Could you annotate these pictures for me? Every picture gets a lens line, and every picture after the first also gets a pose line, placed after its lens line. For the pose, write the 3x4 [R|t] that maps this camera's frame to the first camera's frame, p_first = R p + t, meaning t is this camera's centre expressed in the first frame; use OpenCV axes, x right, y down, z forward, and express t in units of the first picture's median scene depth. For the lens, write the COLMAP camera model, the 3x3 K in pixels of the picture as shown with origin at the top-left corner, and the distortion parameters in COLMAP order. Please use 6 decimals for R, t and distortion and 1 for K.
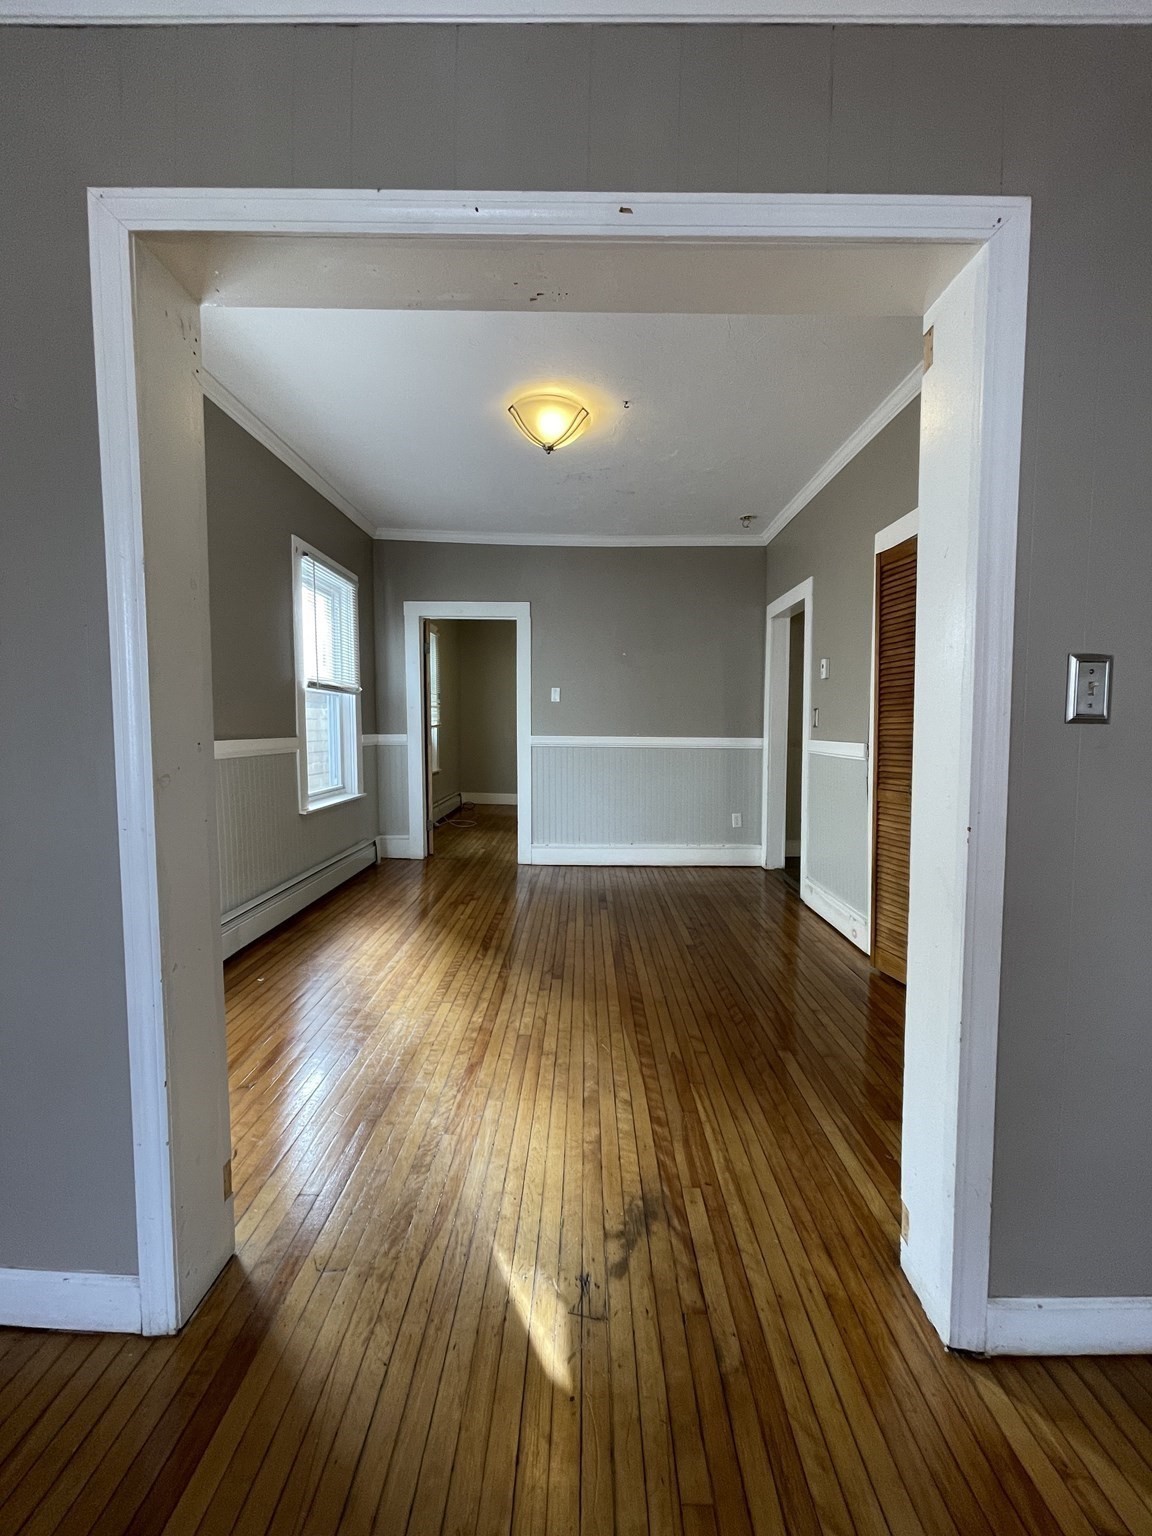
lens RADIAL K [[629.9, 0, 576.0], [0, 629.9, 768.0], [0, 0, 1]] dist [0.000867, 0.000083]
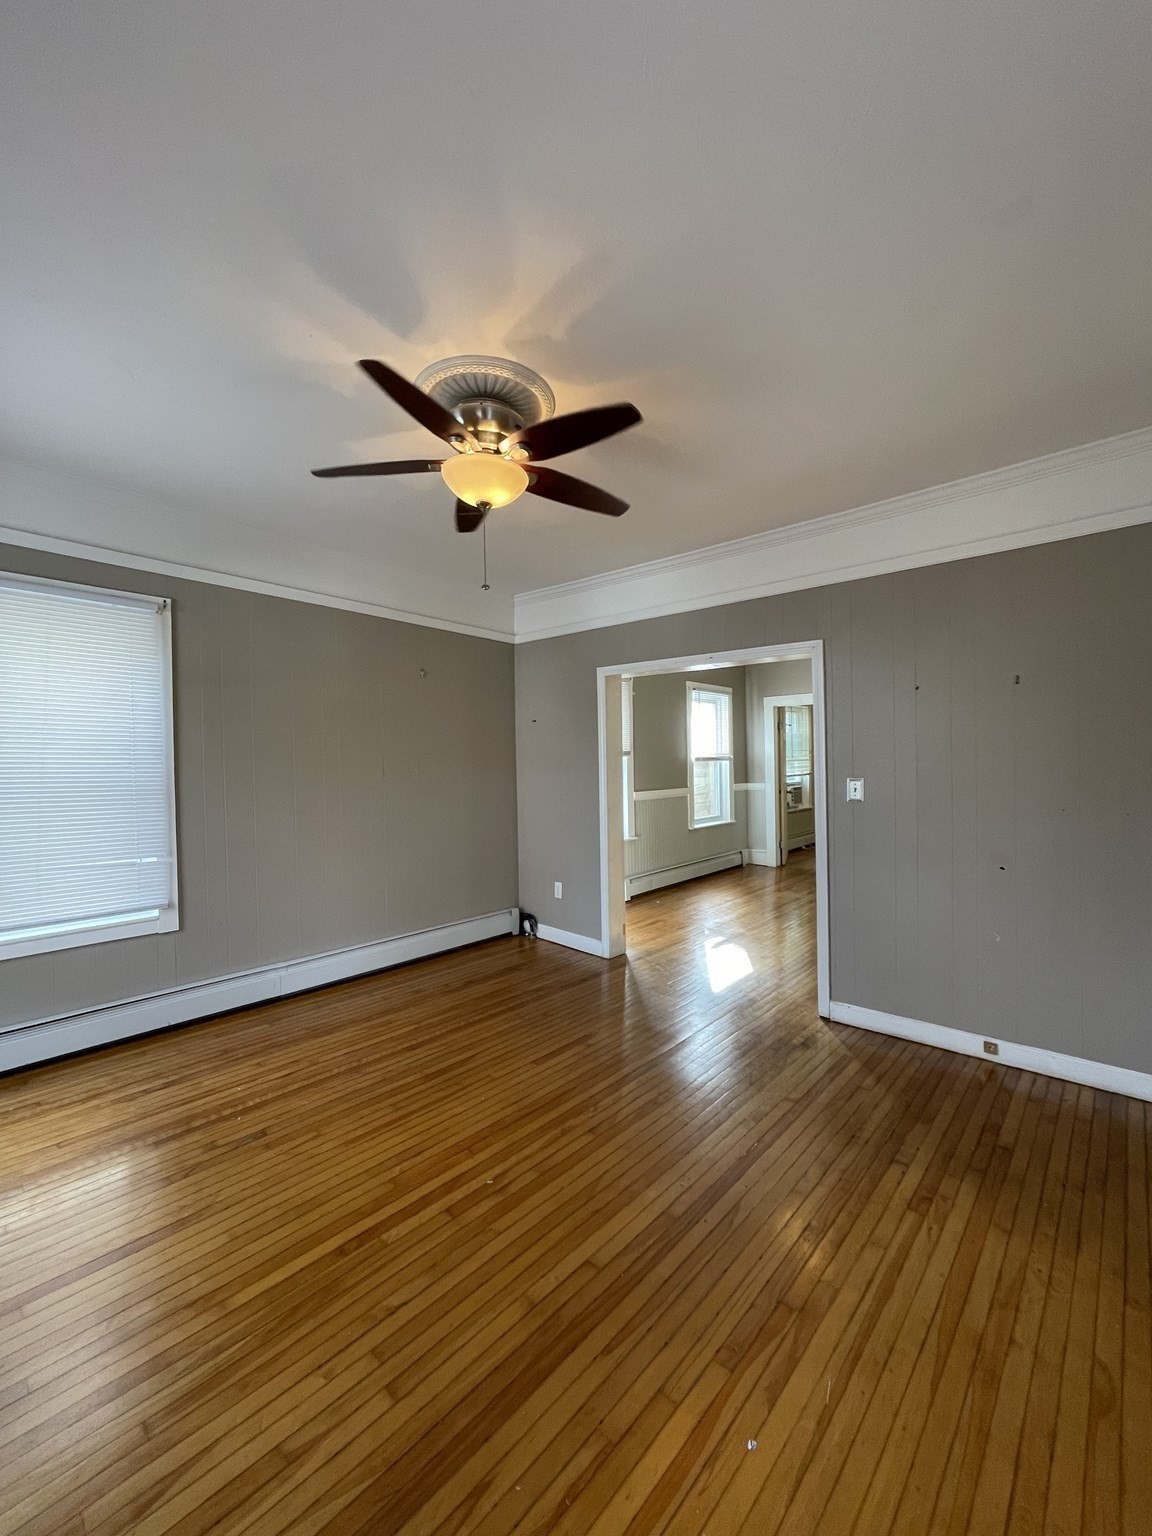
lens RADIAL K [[629.9, 0, 576.0], [0, 629.9, 768.0], [0, 0, 1]] dist [0.000867, 0.000083]
pose [[0.756199, -0.007179, -0.654303, 0.438211], [-0.025102, 0.998885, -0.039972, -0.020608], [0.653861, 0.046651, 0.755176, -0.524559]]
